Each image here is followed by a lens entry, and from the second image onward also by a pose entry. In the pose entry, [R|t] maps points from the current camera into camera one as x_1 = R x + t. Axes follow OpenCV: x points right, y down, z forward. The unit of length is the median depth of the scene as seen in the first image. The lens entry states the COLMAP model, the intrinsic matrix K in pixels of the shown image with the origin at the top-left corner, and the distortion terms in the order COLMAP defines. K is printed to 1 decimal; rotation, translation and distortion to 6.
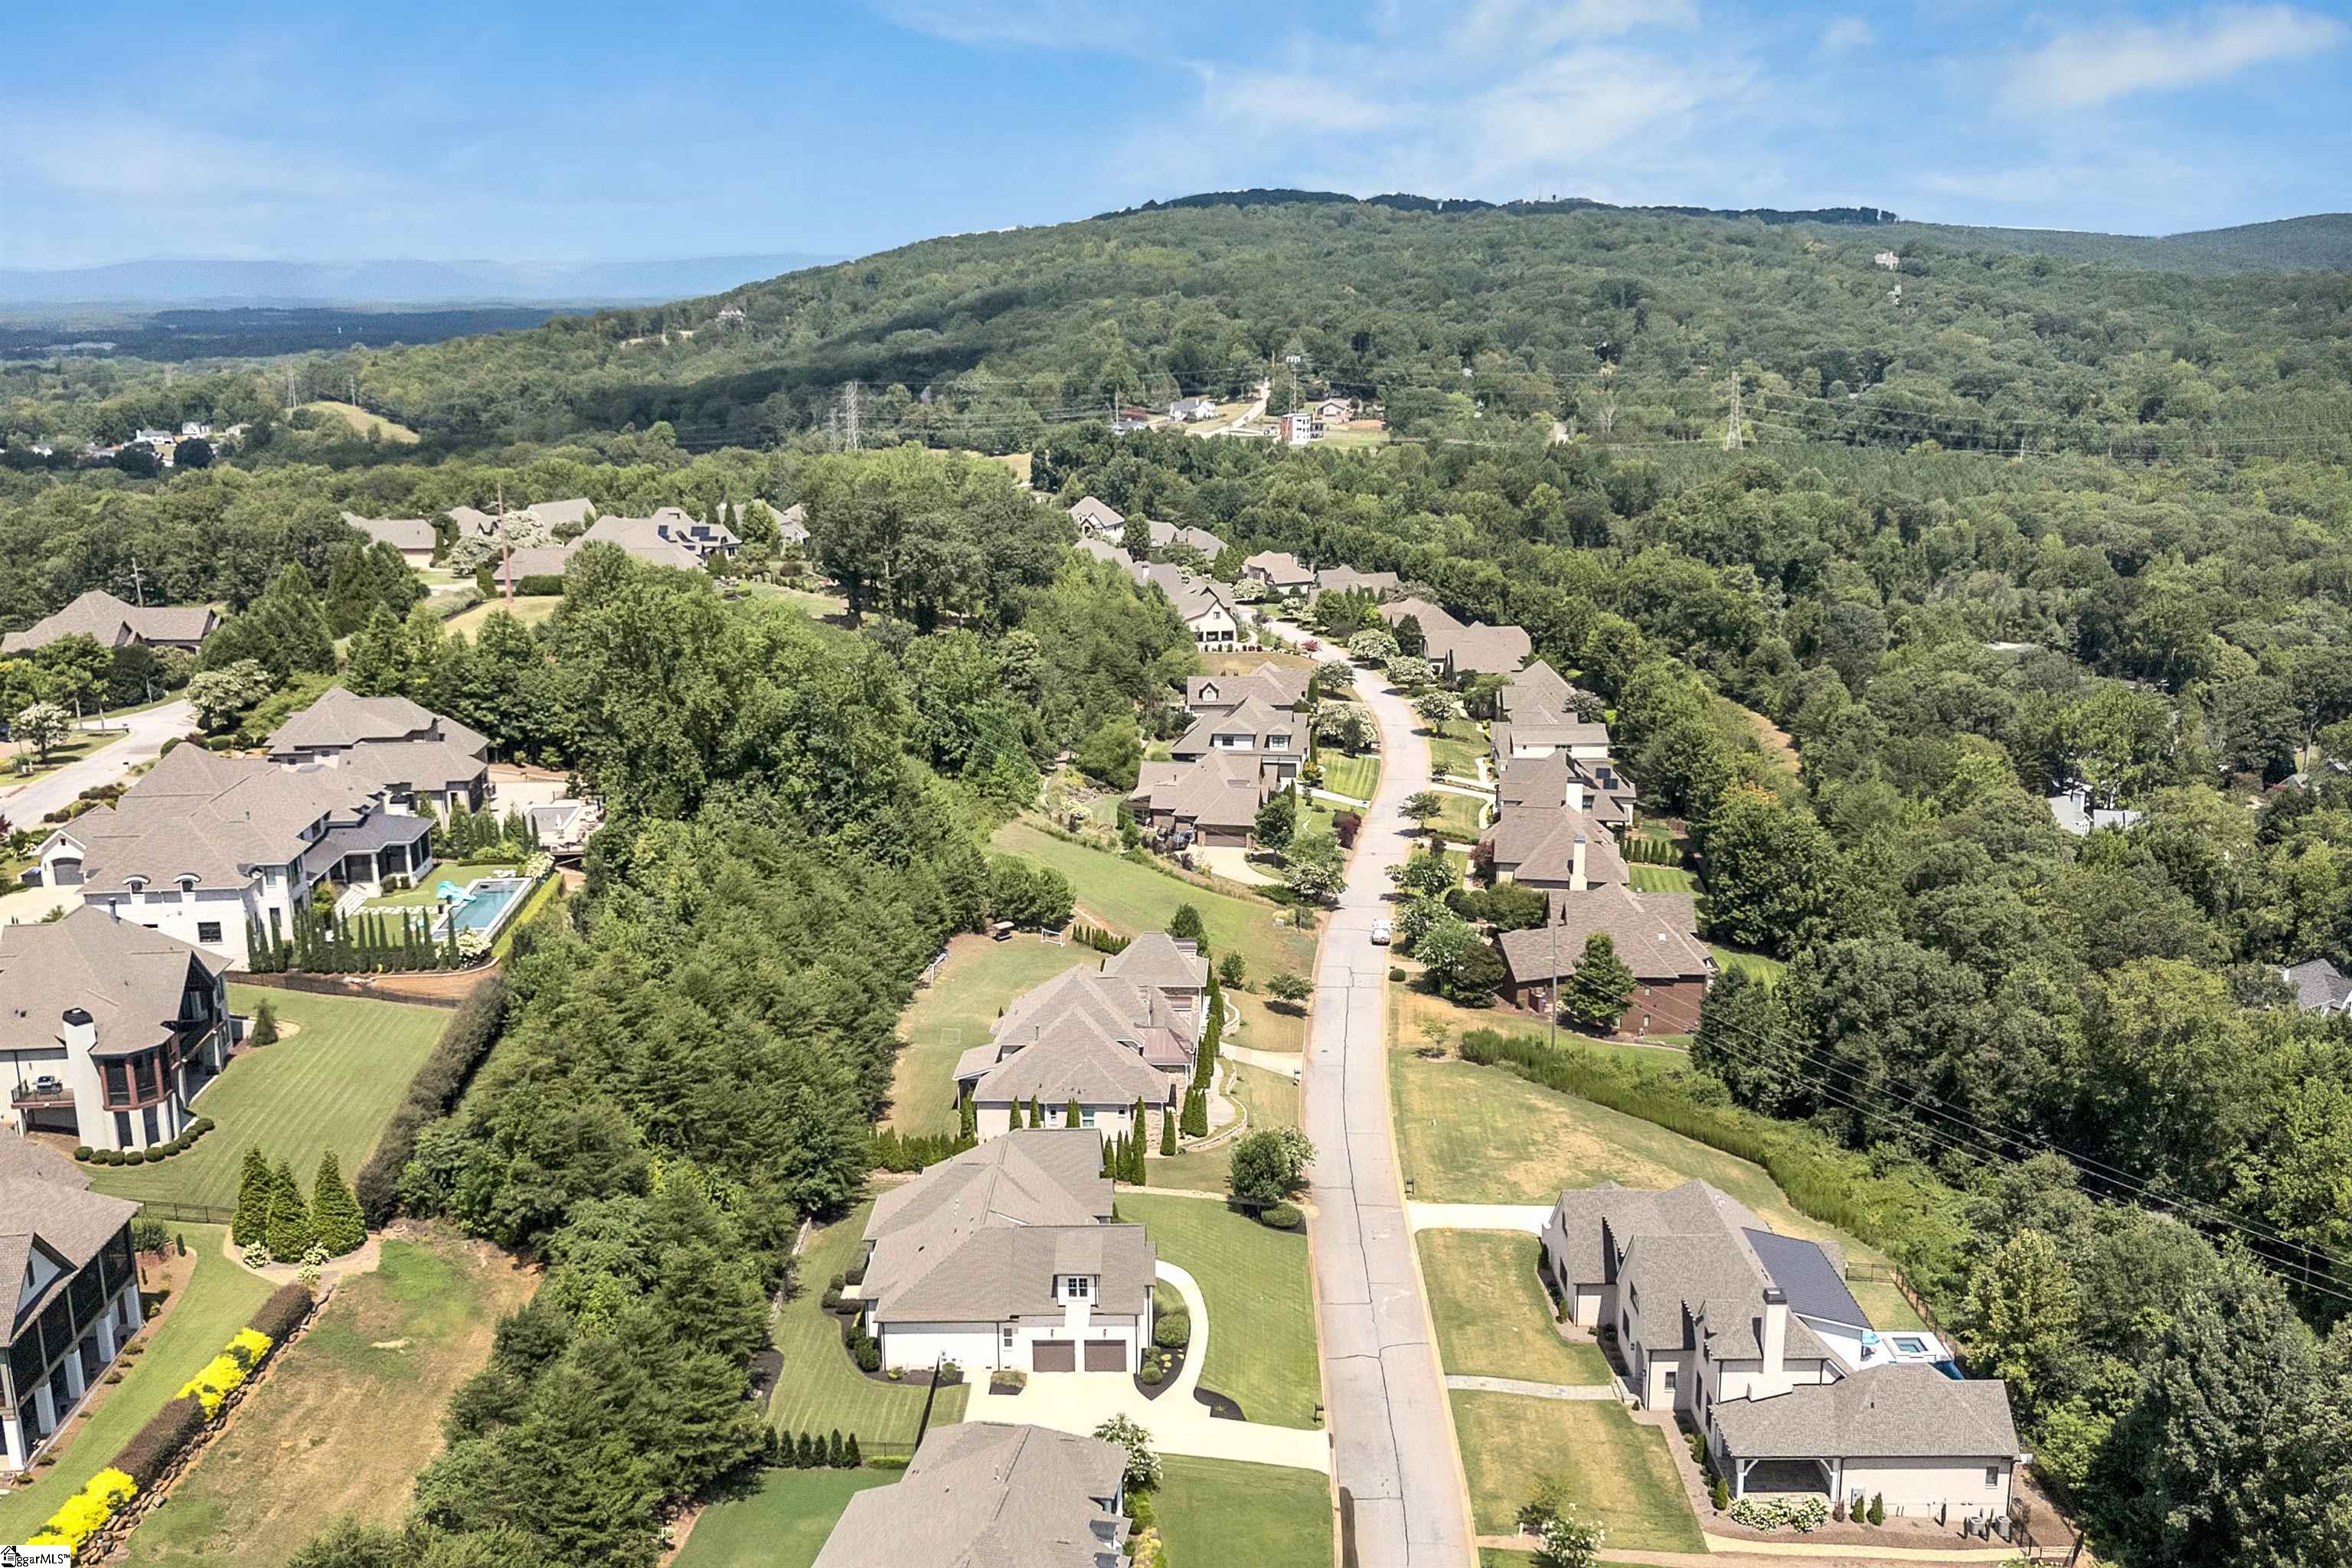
lens RADIAL K [[2102.6, 0, 1182.2], [0, 2102.6, 831.0], [0, 0, 1]] dist [0.114113, -0.205789]
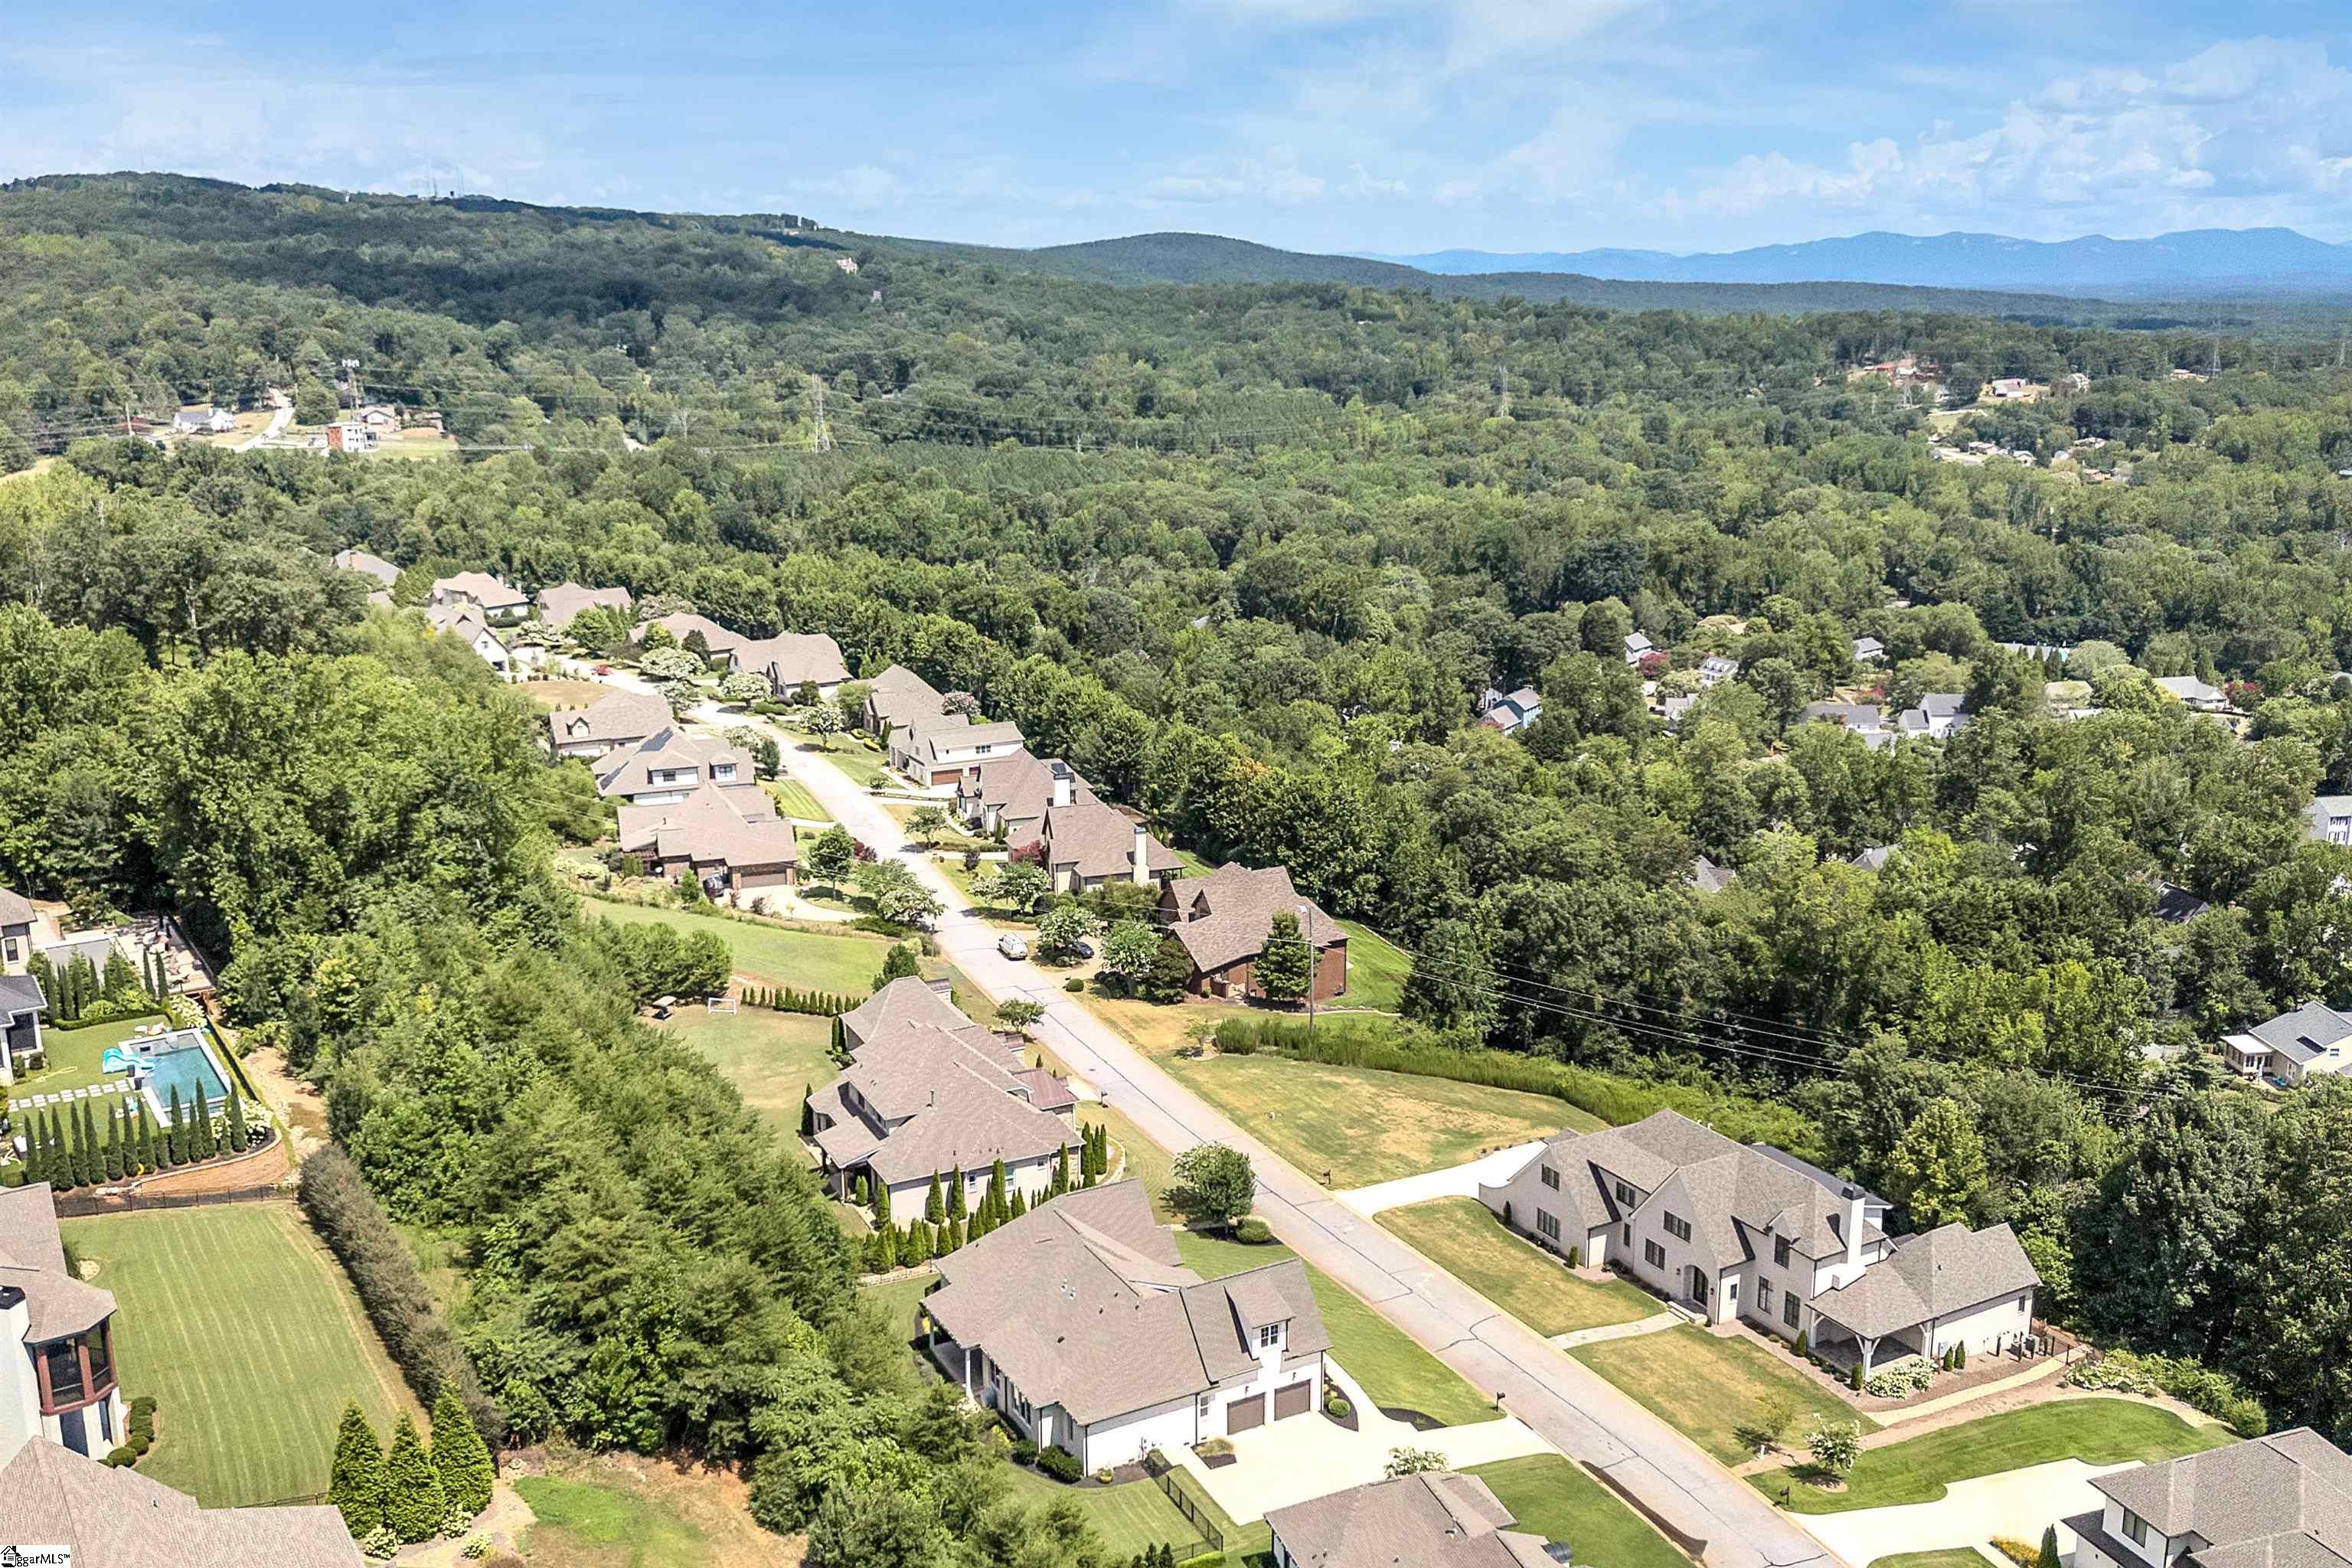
lens RADIAL K [[2102.6, 0, 1182.2], [0, 2102.6, 831.0], [0, 0, 1]] dist [0.114113, -0.205789]
pose [[0.866359, -0.120463, 0.484676, -0.316752], [0.120889, 0.992197, 0.030514, -0.026954], [-0.484570, 0.032156, 0.874161, 0.107724]]
